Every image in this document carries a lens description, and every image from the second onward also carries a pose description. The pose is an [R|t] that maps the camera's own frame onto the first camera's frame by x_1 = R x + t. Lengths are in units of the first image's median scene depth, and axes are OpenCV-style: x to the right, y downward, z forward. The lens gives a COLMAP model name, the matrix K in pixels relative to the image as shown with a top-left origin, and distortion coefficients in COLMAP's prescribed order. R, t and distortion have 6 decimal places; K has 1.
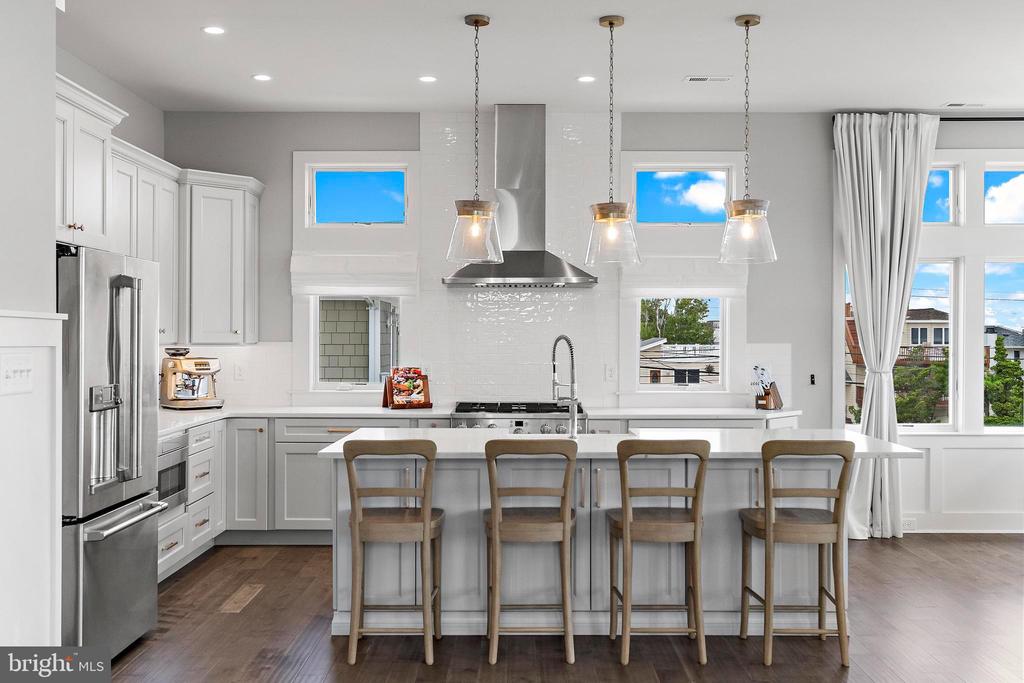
lens RADIAL K [[1063.5, 0, 512.0], [0, 1063.5, 341.5], [0, 0, 1]] dist [-0.007551, 0.015511]
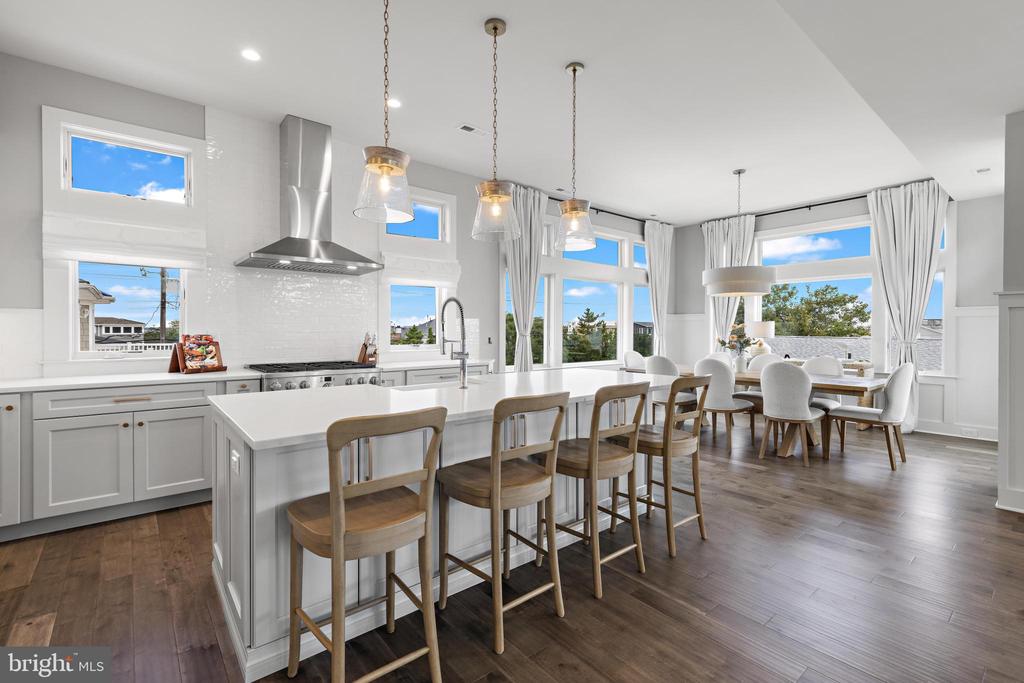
lens RADIAL K [[462.8, 0, 515.6], [0, 462.8, 335.5], [0, 0, 1]] dist [0.005731, -0.000211]
pose [[0.764524, -0.008082, 0.644545, -0.157082], [0.003805, 0.999961, 0.008025, 0.022752], [-0.644584, -0.003683, 0.764525, 0.430486]]
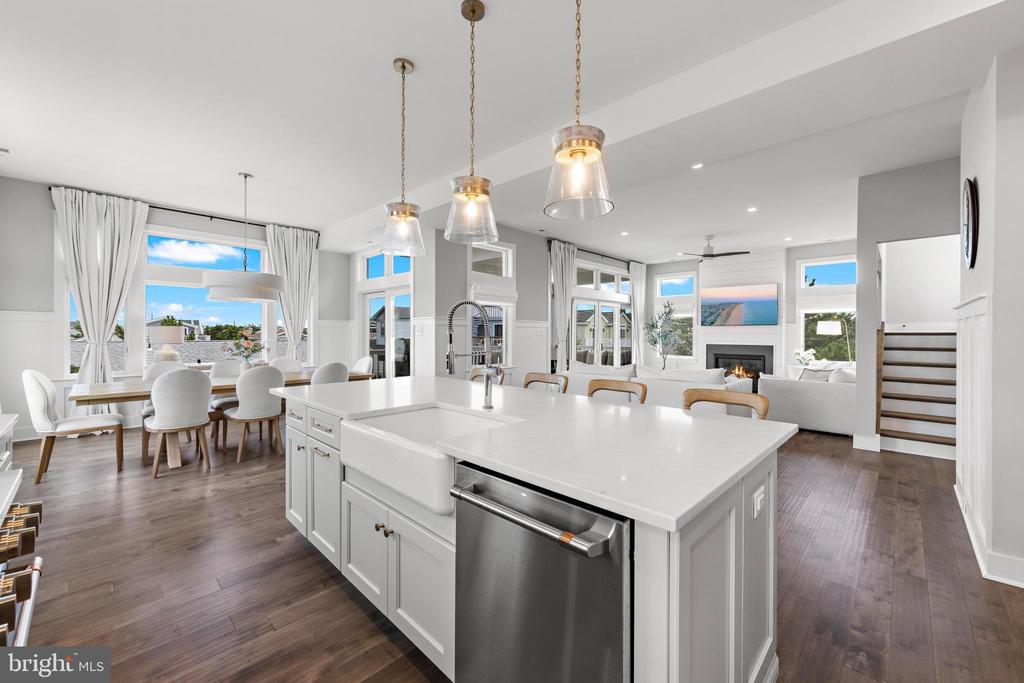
lens RADIAL K [[405.1, 0, 516.6], [0, 405.1, 335.7], [0, 0, 1]] dist [0.001541, 0.000275]
pose [[-0.727456, -0.006987, 0.686119, -0.157522], [-0.000818, 0.999956, 0.009316, 0.015288], [-0.686154, 0.006216, -0.727429, 0.912795]]
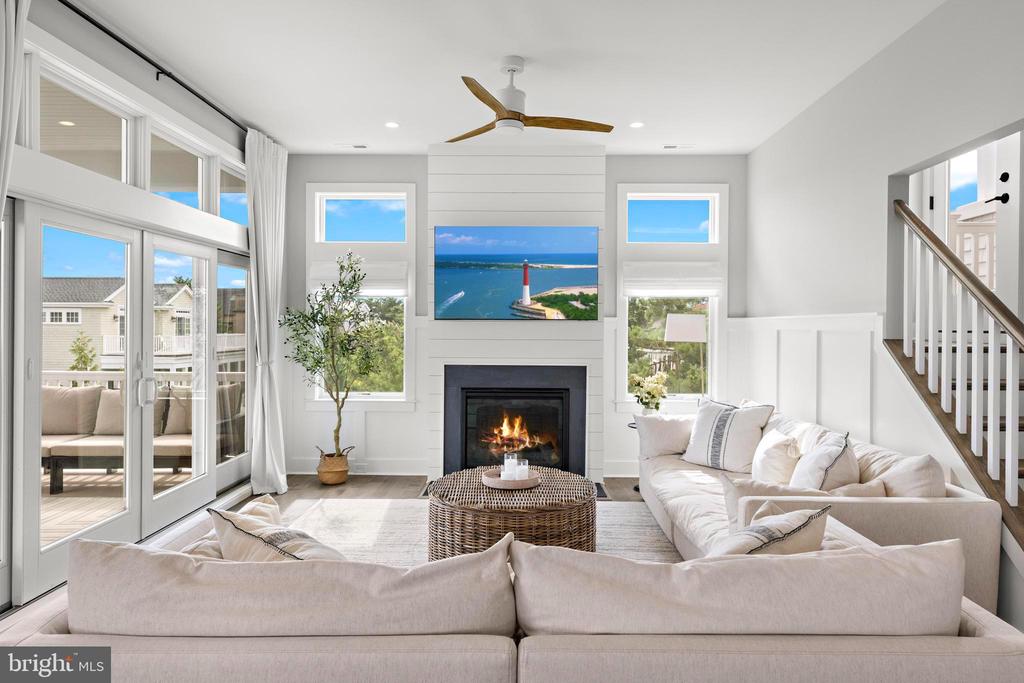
lens RADIAL K [[635.8, 0, 514.9], [0, 635.8, 328.1], [0, 0, 1]] dist [-0.002295, -0.001284]
pose [[-0.999864, -0.007091, 0.014917, 0.162349], [-0.006961, 0.999938, 0.008692, 0.000230], [-0.014977, 0.008587, -0.999851, 0.412520]]
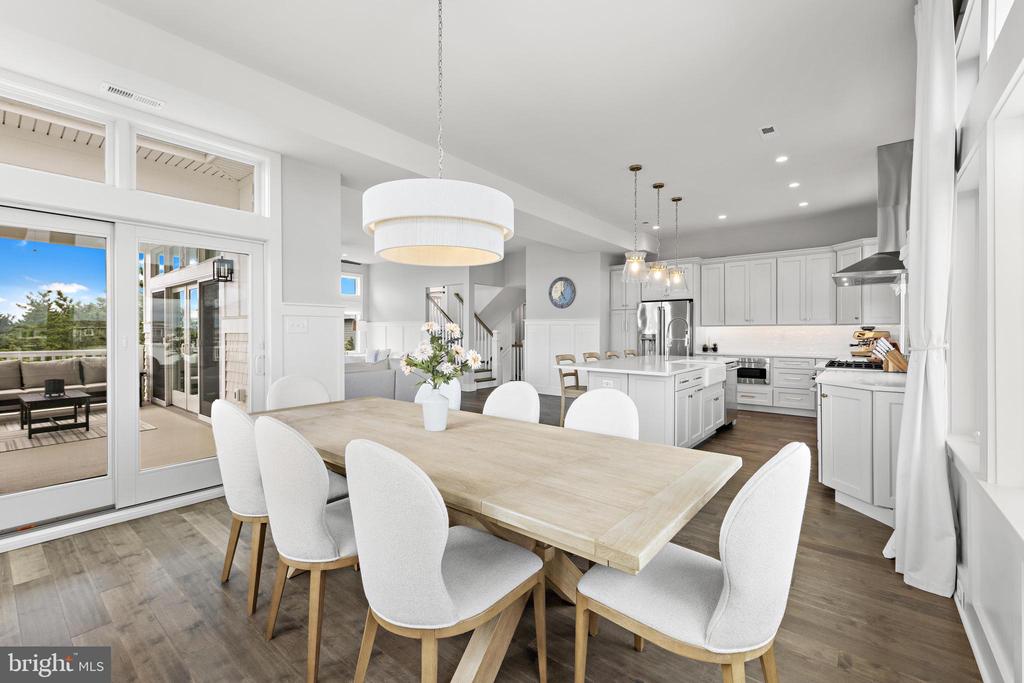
lens RADIAL K [[430.8, 0, 513.9], [0, 430.8, 333.1], [0, 0, 1]] dist [0.000913, 0.000080]
pose [[-0.627780, 0.000789, -0.778390, 0.757083], [-0.006233, 0.999962, 0.006041, 0.017812], [0.778366, 0.008644, -0.627751, 0.978874]]
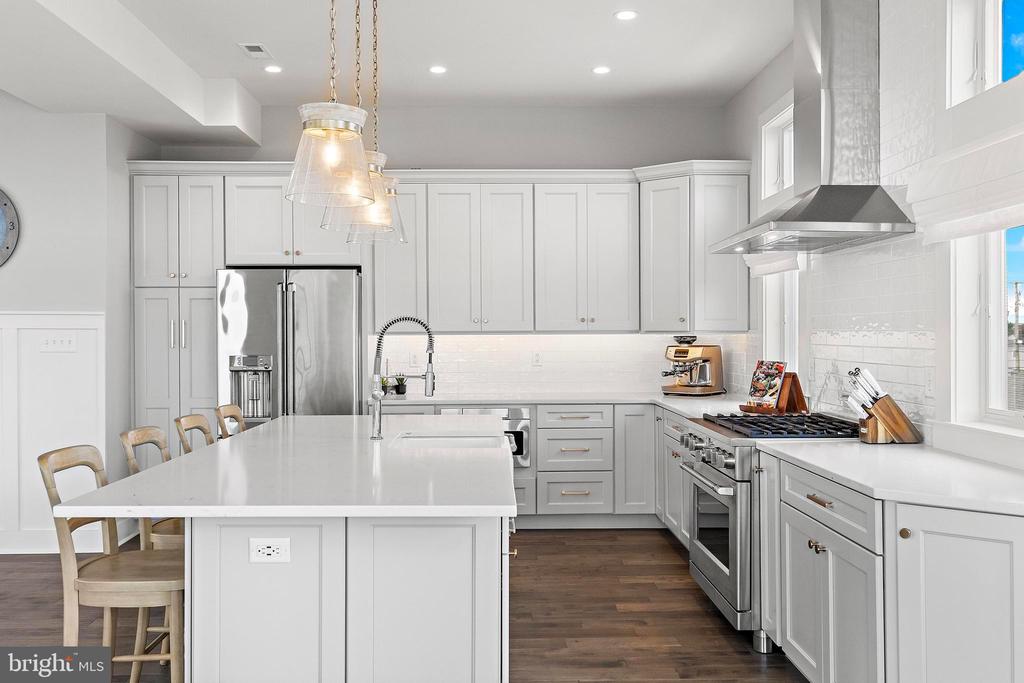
lens RADIAL K [[914.6, 0, 512.0], [0, 914.6, 341.5], [0, 0, 1]] dist [0.000892, 0.008691]
pose [[0.035825, 0.007690, -0.999328, 0.572827], [-0.003423, 0.999965, 0.007572, 0.005205], [0.999352, 0.003149, 0.035850, 0.787640]]
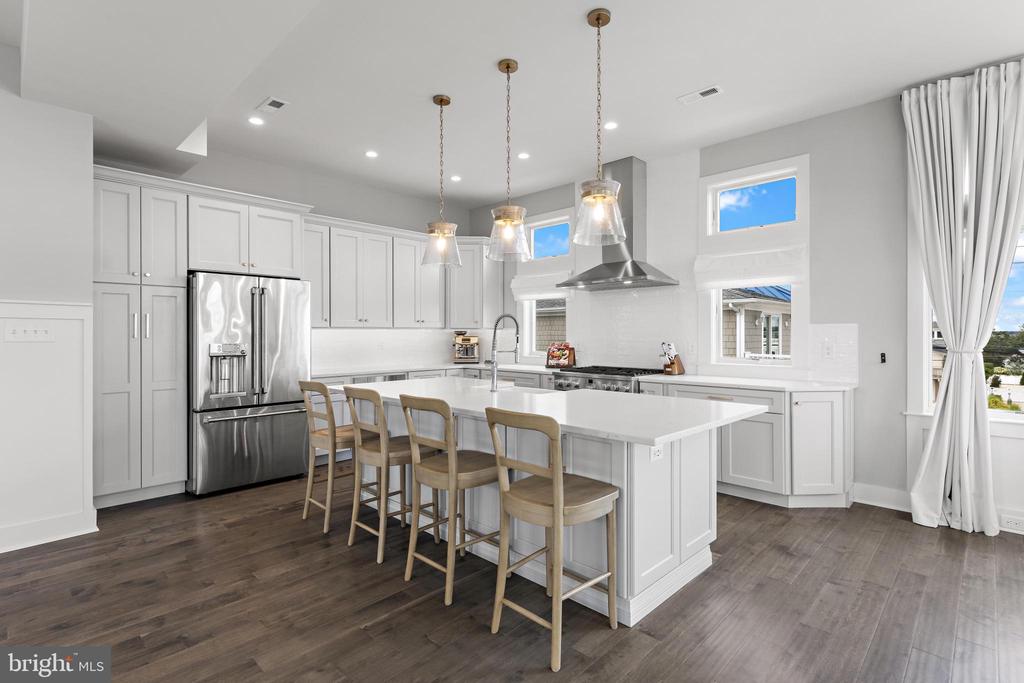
lens RADIAL K [[491.9, 0, 512.7], [0, 491.9, 335.7], [0, 0, 1]] dist [0.000698, 0.000353]
pose [[0.722854, -0.001444, -0.690999, 0.362572], [-0.001584, 0.999992, -0.003746, 0.017048], [0.690999, 0.003802, 0.722846, 0.417700]]
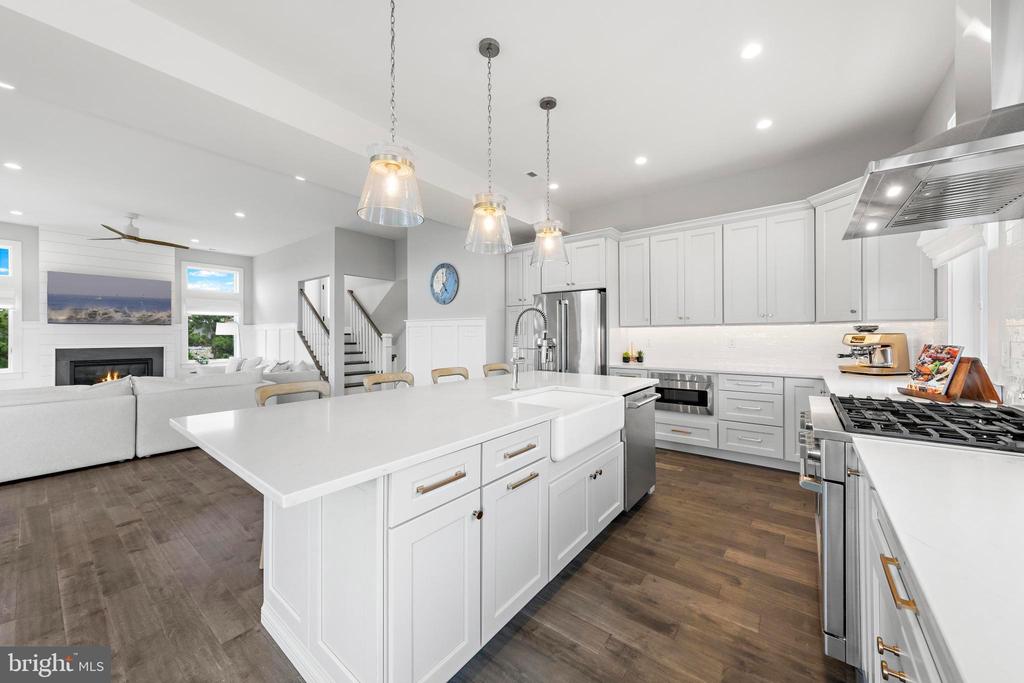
lens RADIAL K [[369.6, 0, 516.2], [0, 369.6, 335.7], [0, 0, 1]] dist [0.002479, 0.000290]
pose [[-0.603759, 0.000582, -0.797167, 0.296289], [-0.003035, 0.999991, 0.003029, 0.017766], [0.797161, 0.004248, -0.603751, 0.922133]]
